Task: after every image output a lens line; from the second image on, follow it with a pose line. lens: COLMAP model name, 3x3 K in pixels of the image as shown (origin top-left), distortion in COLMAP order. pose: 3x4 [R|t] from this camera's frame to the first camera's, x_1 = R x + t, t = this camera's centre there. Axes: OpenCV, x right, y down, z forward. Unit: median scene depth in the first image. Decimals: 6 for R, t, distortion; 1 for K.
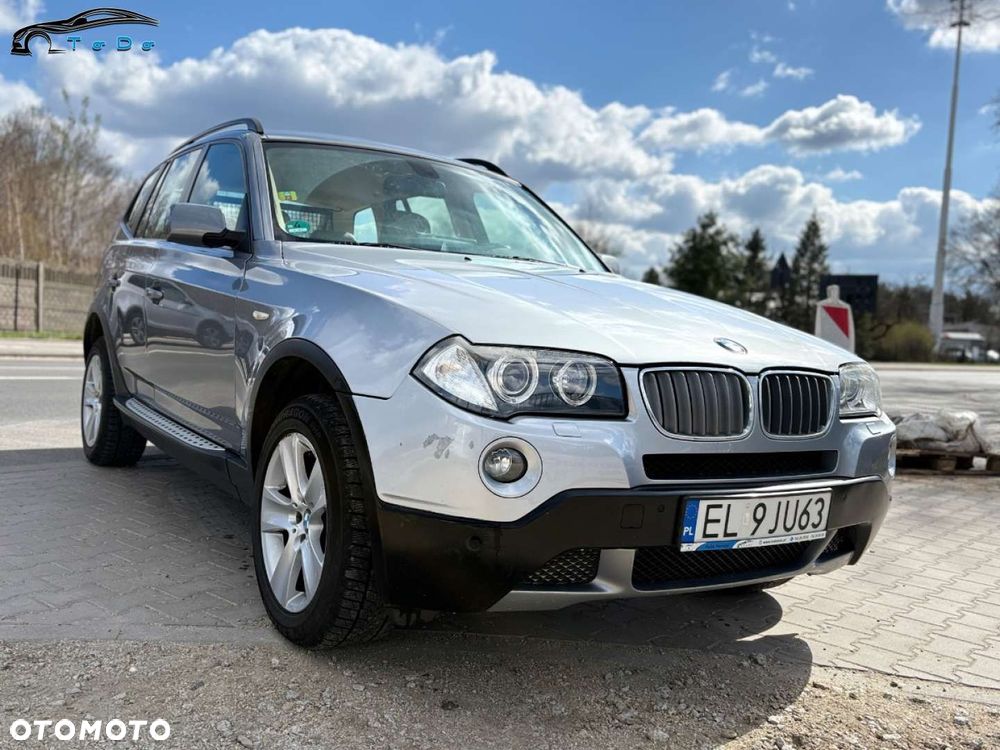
lens RADIAL K [[973.8, 0, 494.6], [0, 973.8, 376.2], [0, 0, 1]] dist [0.020521, 0.000000]
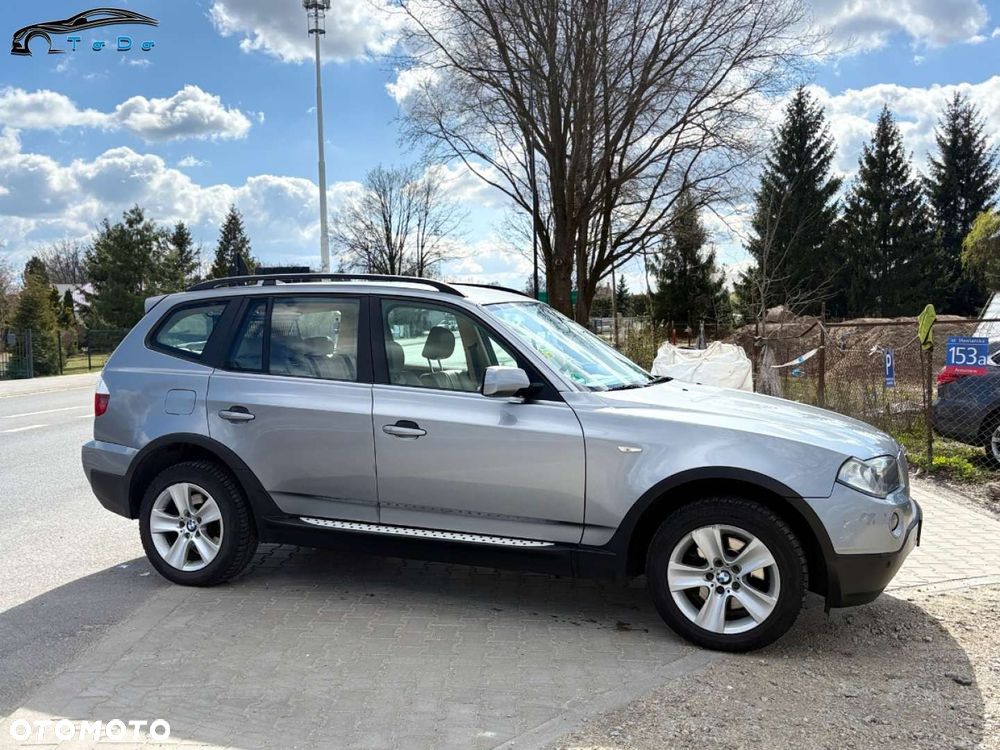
lens RADIAL K [[973.8, 0, 453.5], [0, 973.8, 389.3], [0, 0, 1]] dist [0.020521, 0.000000]
pose [[0.793031, -0.119963, 0.597253, -1.412087], [0.093248, 0.992769, 0.075591, -0.309149], [-0.602003, -0.004253, 0.798483, -0.012402]]
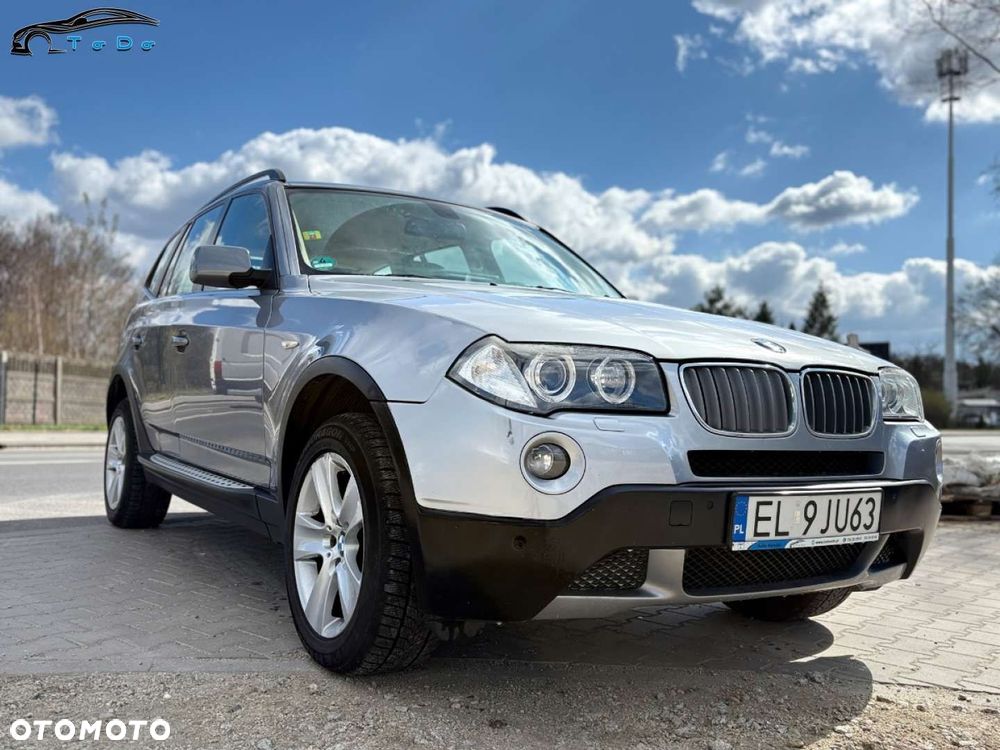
lens RADIAL K [[973.8, 0, 487.8], [0, 973.8, 372.7], [0, 0, 1]] dist [0.020521, 0.000000]
pose [[0.999190, -0.036952, -0.015940, -0.023592], [0.035285, 0.994896, -0.094539, 0.073136], [0.019352, 0.093900, 0.995394, 0.015852]]
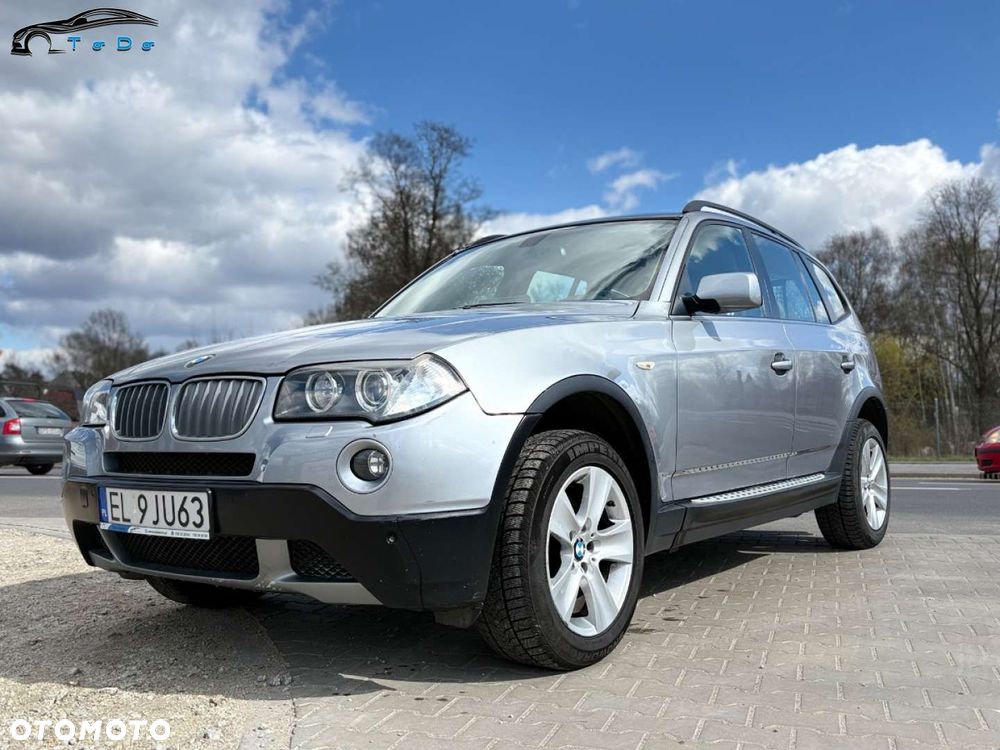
lens RADIAL K [[973.8, 0, 501.6], [0, 973.8, 381.2], [0, 0, 1]] dist [0.020521, 0.000000]
pose [[0.334793, -0.117538, -0.934932, 1.289757], [-0.026100, 0.990652, -0.133890, 0.122273], [0.941930, 0.069228, 0.328596, 0.879834]]
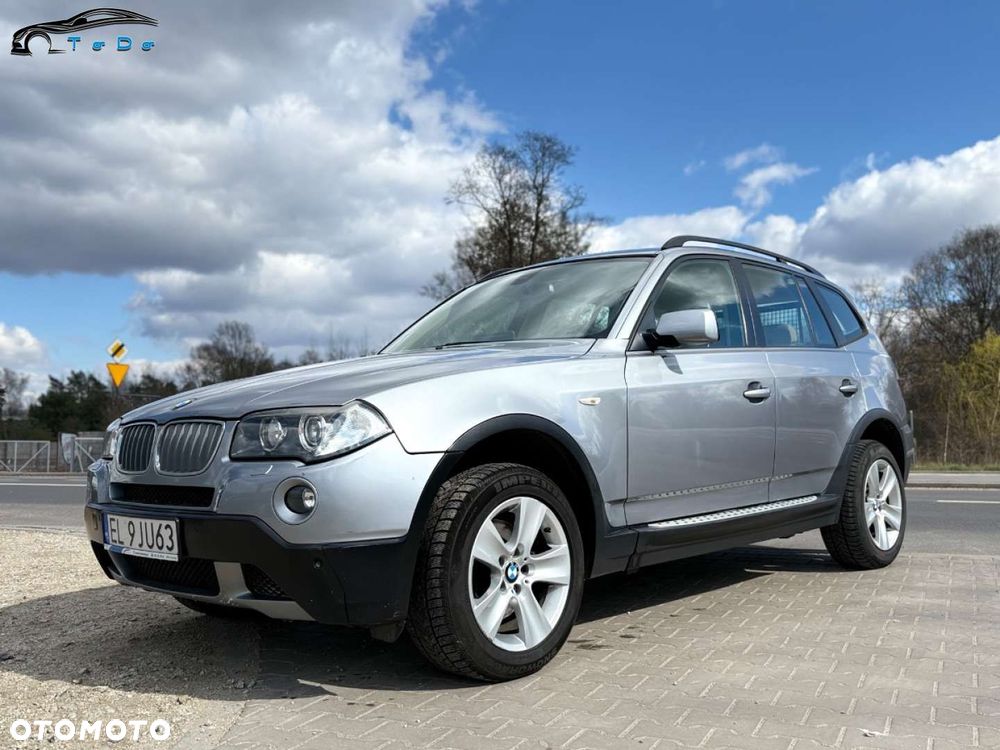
lens RADIAL K [[973.8, 0, 494.4], [0, 973.8, 379.6], [0, 0, 1]] dist [0.020521, 0.000000]
pose [[0.211297, -0.126777, -0.969165, 1.459850], [-0.032291, 0.990106, -0.136557, 0.091544], [0.976888, 0.060150, 0.205113, 1.041489]]
